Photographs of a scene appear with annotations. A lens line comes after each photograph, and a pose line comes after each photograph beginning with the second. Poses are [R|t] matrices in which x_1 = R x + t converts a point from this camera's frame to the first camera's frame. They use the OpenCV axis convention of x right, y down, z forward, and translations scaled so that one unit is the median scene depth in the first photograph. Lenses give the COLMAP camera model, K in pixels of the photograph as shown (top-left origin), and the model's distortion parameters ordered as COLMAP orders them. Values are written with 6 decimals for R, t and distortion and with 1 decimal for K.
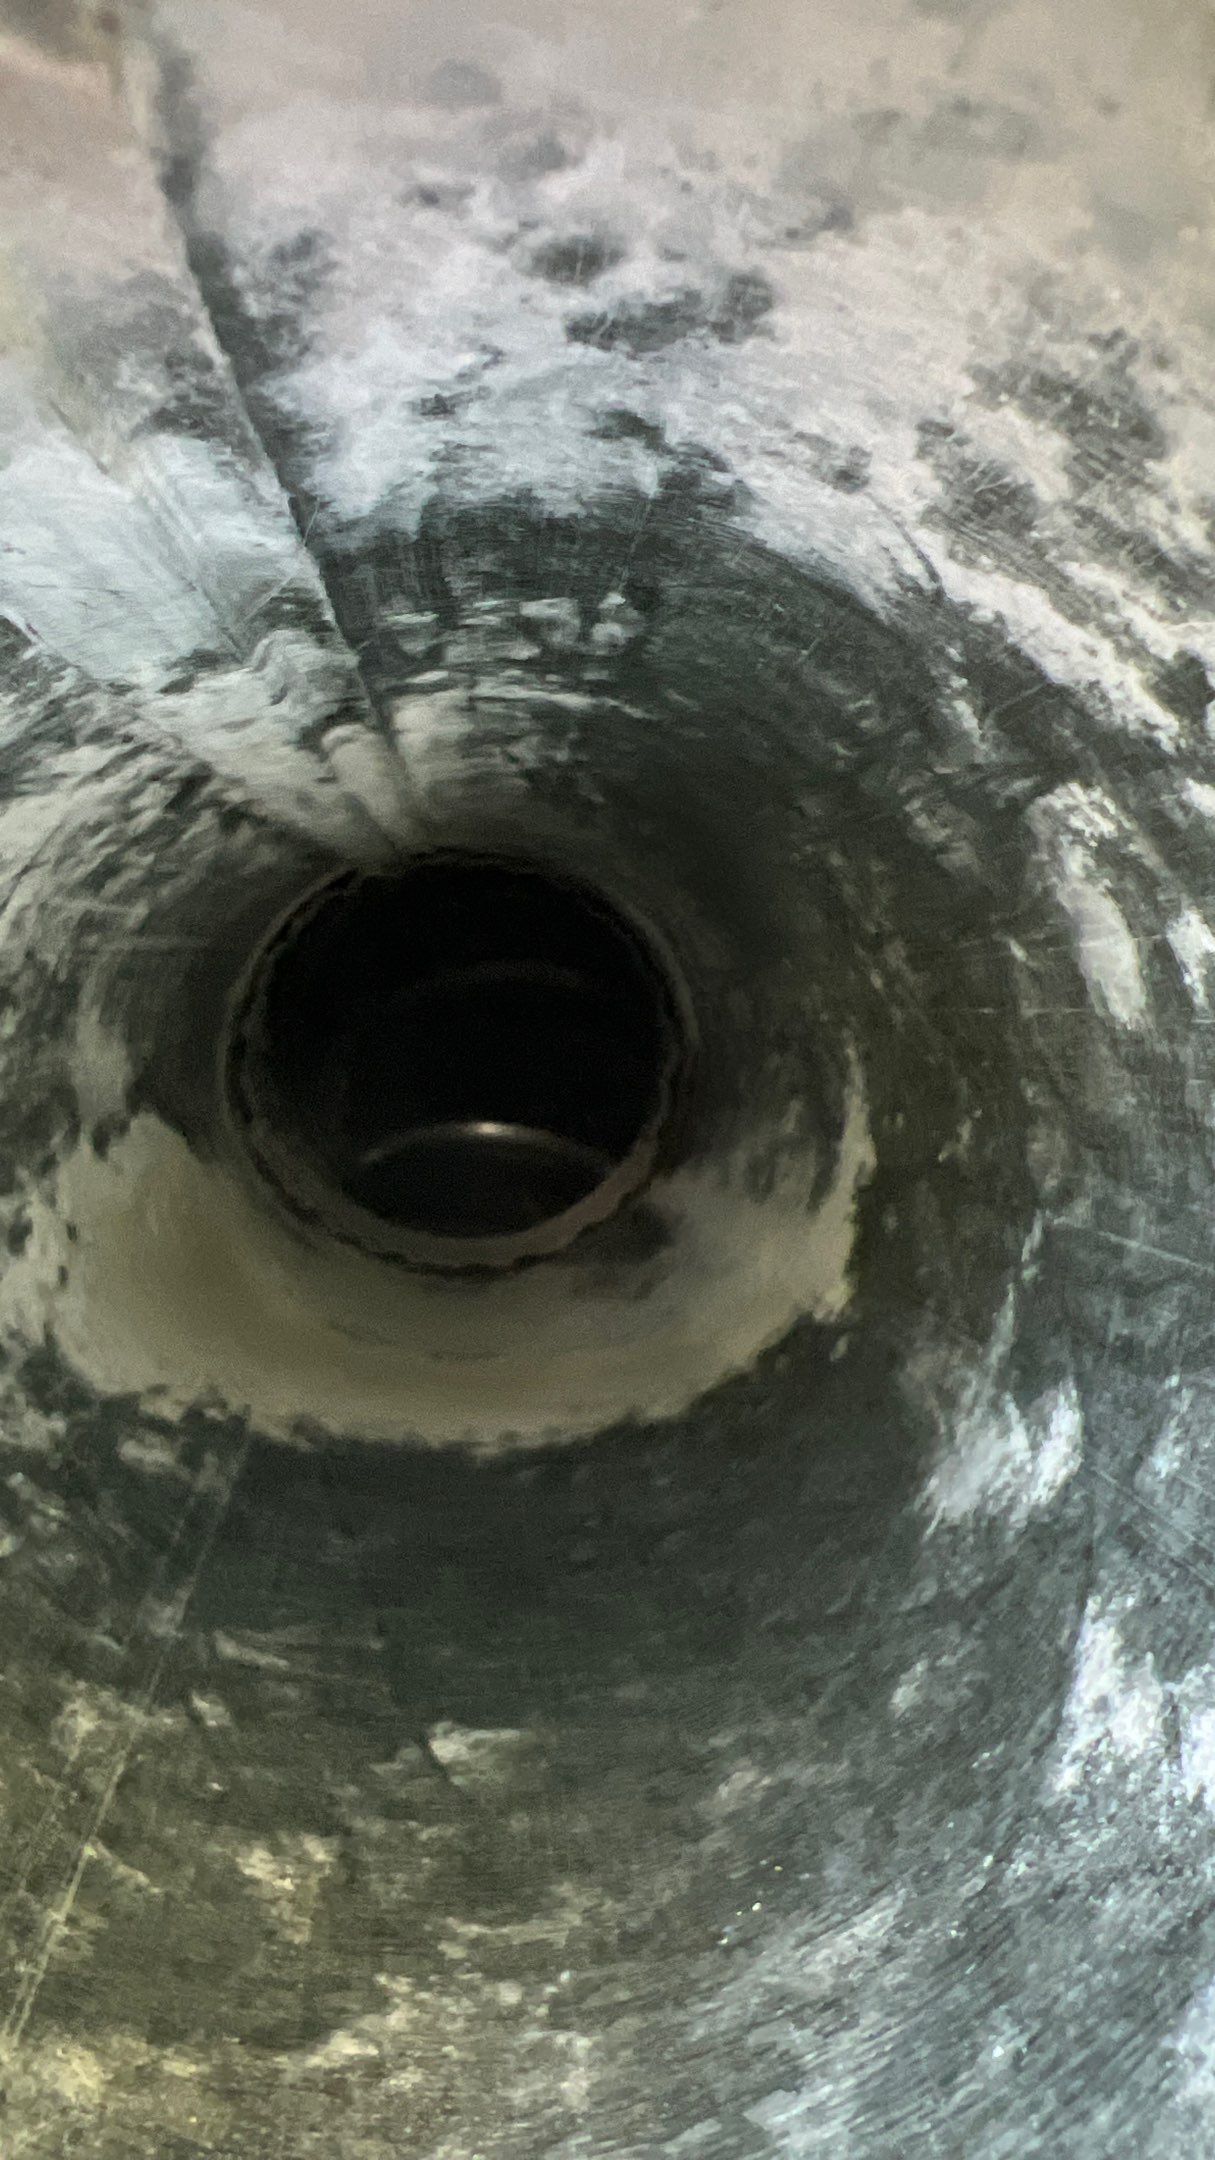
lens RADIAL K [[1671.9, 0, 613.0], [0, 1671.9, 1090.2], [0, 0, 1]] dist [0.002991, -0.006509]
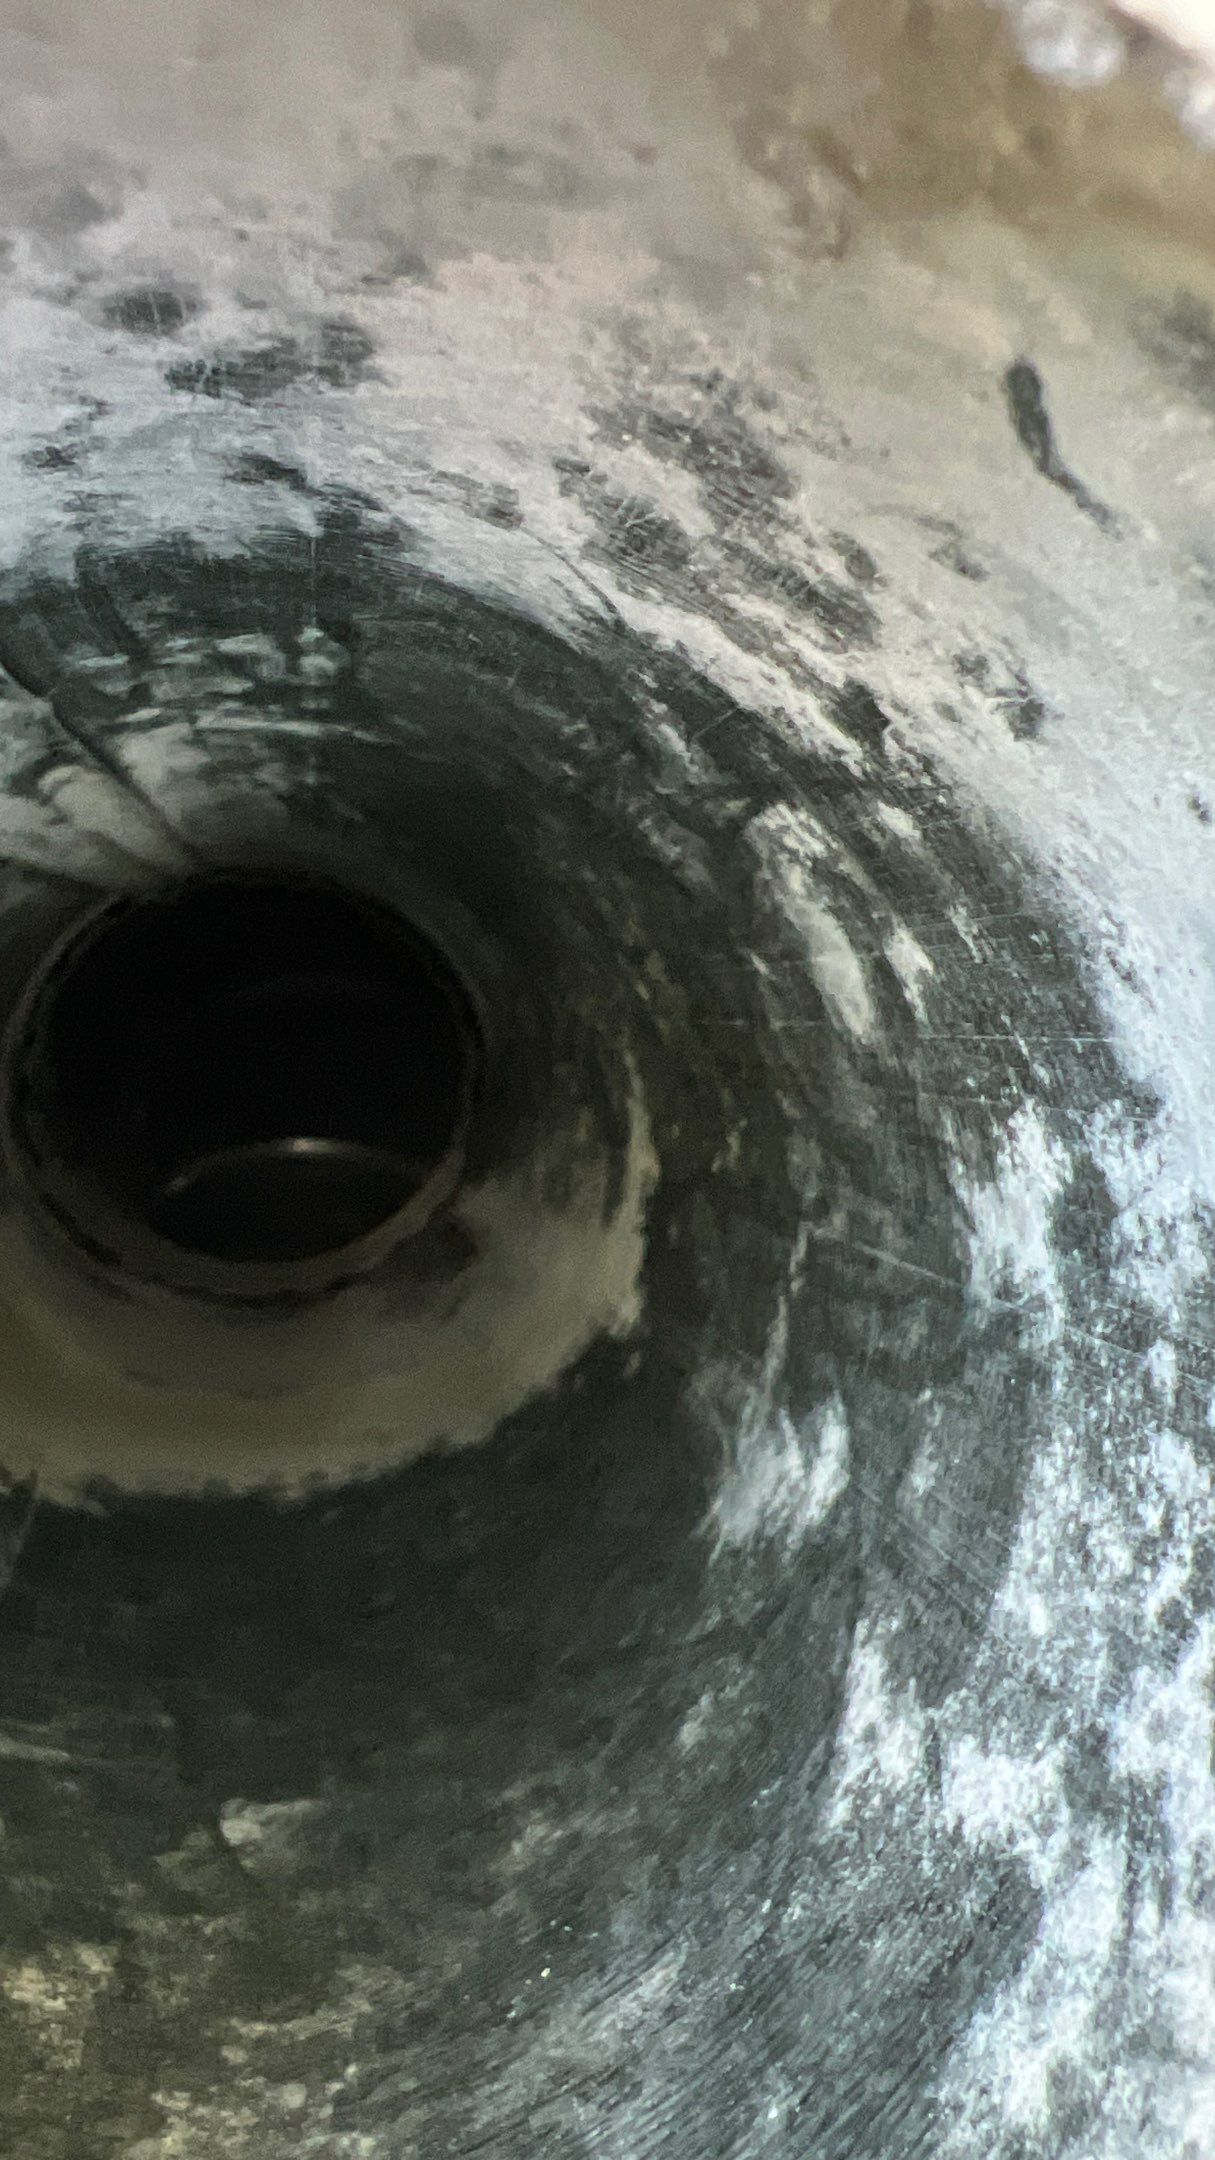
lens RADIAL K [[1671.9, 0, 613.0], [0, 1671.9, 1090.2], [0, 0, 1]] dist [0.002991, -0.006509]
pose [[0.992742, -0.073417, 0.095256, 0.072868], [0.072600, 0.997289, 0.012015, -0.035455], [-0.095880, -0.005013, 0.995380, 0.028682]]
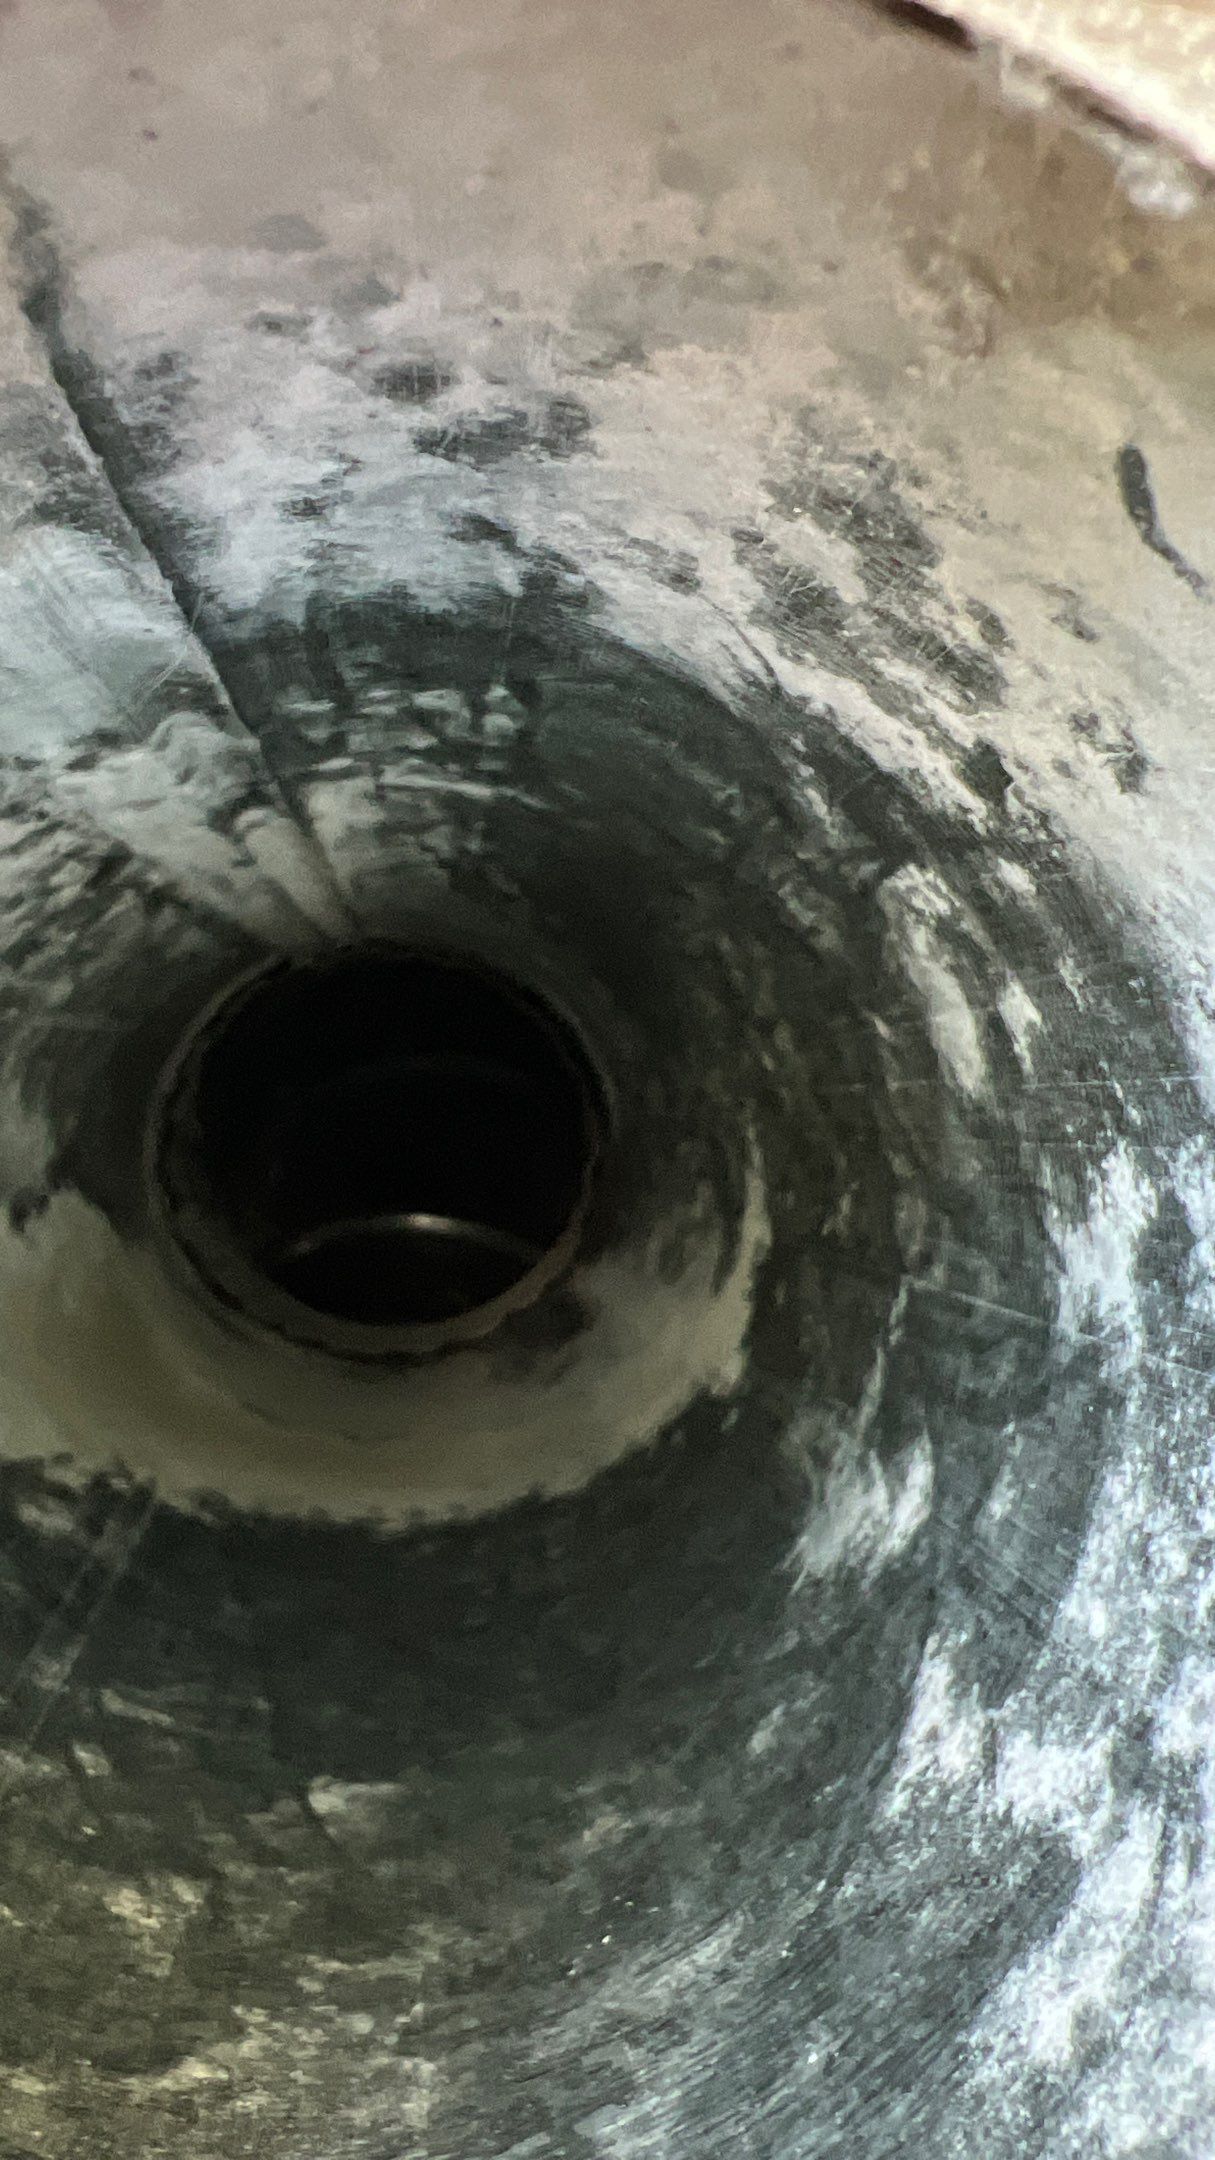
lens RADIAL K [[1675.8, 0, 613.9], [0, 1675.8, 1087.0], [0, 0, 1]] dist [-0.001780, -0.006971]
pose [[0.999547, 0.013595, 0.026852, 0.058182], [-0.011814, 0.997789, -0.065409, 0.033064], [-0.027681, 0.065062, 0.997497, -0.065374]]
